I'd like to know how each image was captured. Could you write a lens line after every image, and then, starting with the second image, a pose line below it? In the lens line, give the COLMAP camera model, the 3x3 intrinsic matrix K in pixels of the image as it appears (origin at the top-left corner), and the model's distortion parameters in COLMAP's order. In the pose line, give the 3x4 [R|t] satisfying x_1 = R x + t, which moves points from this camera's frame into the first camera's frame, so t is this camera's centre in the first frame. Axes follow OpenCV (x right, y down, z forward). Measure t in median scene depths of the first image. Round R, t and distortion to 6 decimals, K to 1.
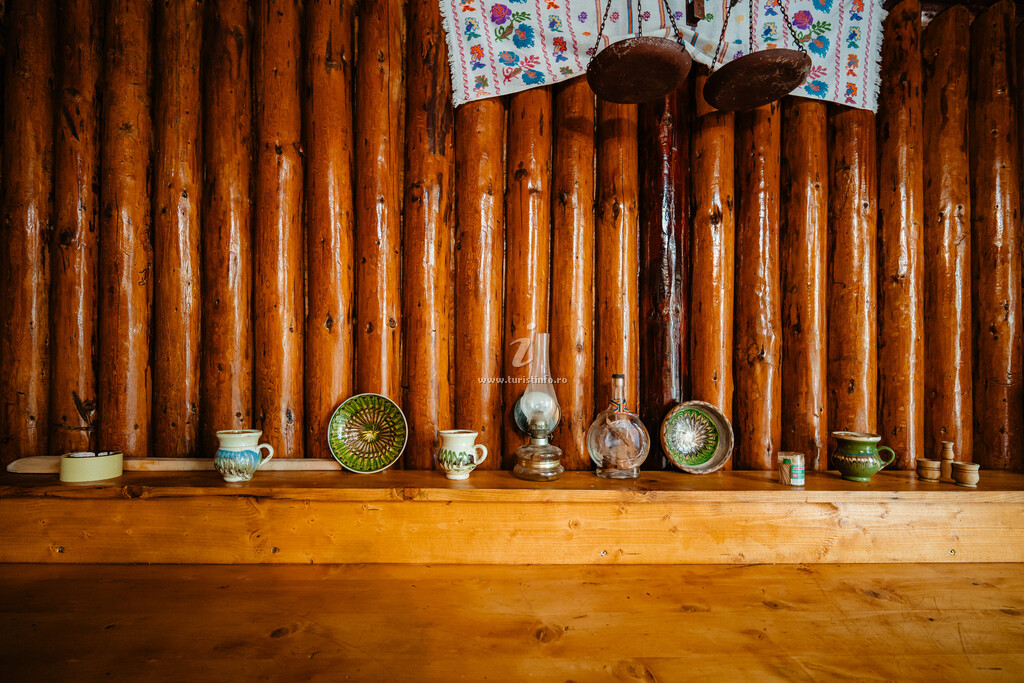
lens RADIAL K [[470.6, 0, 512.0], [0, 470.6, 341.5], [0, 0, 1]] dist [-0.001470, -0.000186]
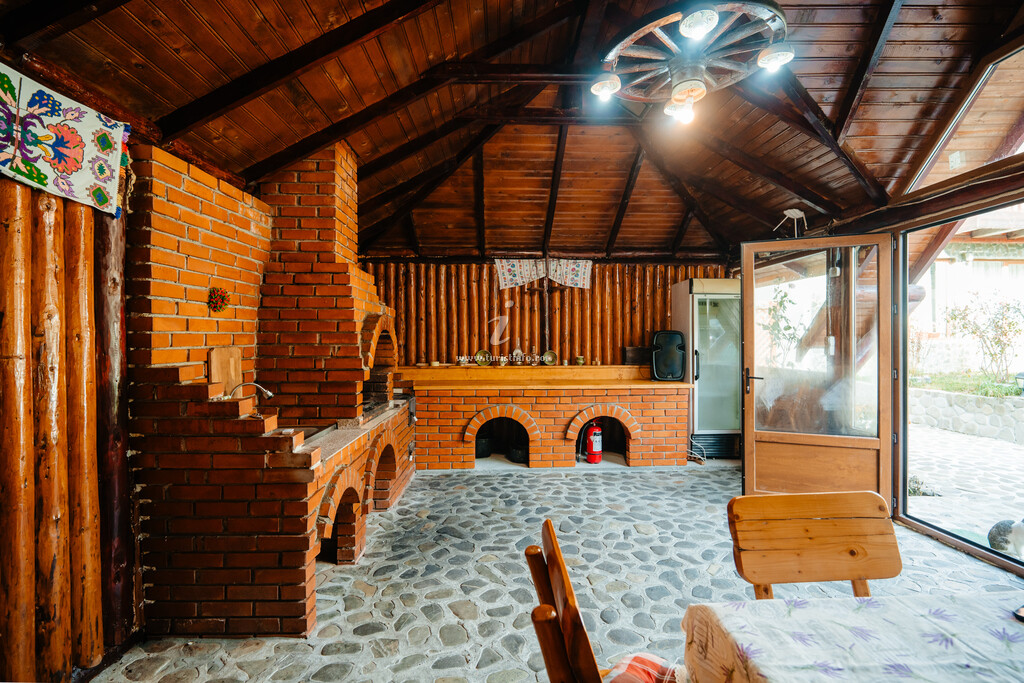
lens RADIAL K [[470.6, 0, 512.0], [0, 470.6, 341.5], [0, 0, 1]] dist [-0.001470, -0.000186]
pose [[0.999859, -0.012871, -0.010802, 0.043691], [0.012990, 0.999855, 0.010973, -0.026149], [0.010659, -0.011111, 0.999881, -3.803872]]
